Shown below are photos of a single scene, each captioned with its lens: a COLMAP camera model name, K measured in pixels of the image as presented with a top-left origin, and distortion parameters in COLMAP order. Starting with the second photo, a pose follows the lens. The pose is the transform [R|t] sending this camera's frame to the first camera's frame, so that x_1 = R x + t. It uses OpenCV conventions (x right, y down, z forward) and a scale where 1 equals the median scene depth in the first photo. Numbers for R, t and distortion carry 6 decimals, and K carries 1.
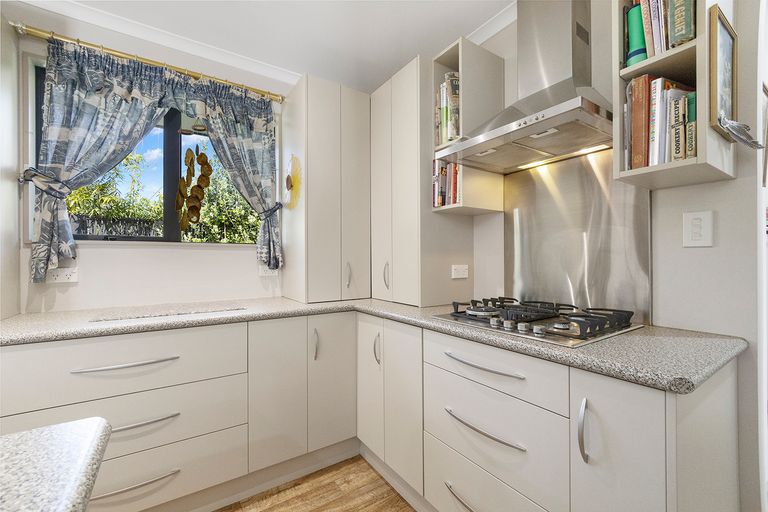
lens RADIAL K [[330.1, 0, 383.5], [0, 330.1, 258.5], [0, 0, 1]] dist [0.000401, 0.000274]
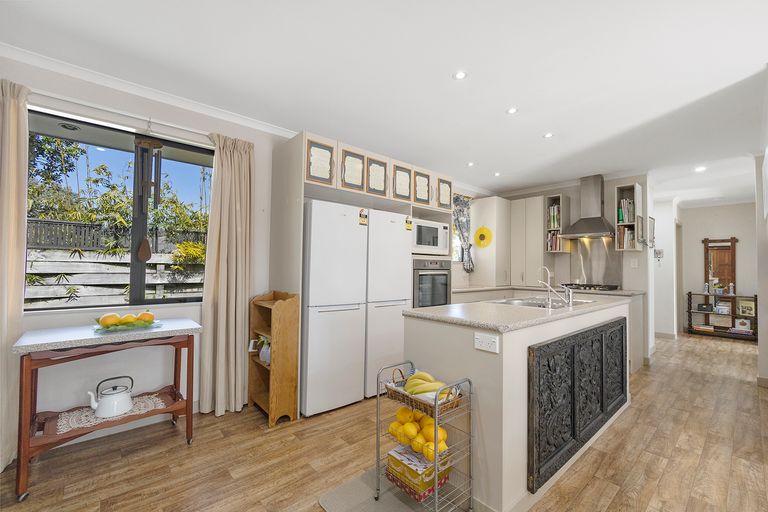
lens RADIAL K [[330.1, 0, 385.2], [0, 330.1, 257.2], [0, 0, 1]] dist [0.000401, 0.000274]
pose [[0.991064, 0.016099, 0.132409, -2.622742], [-0.013967, 0.999758, -0.017009, -0.059825], [-0.132651, 0.015008, 0.991049, -2.613100]]
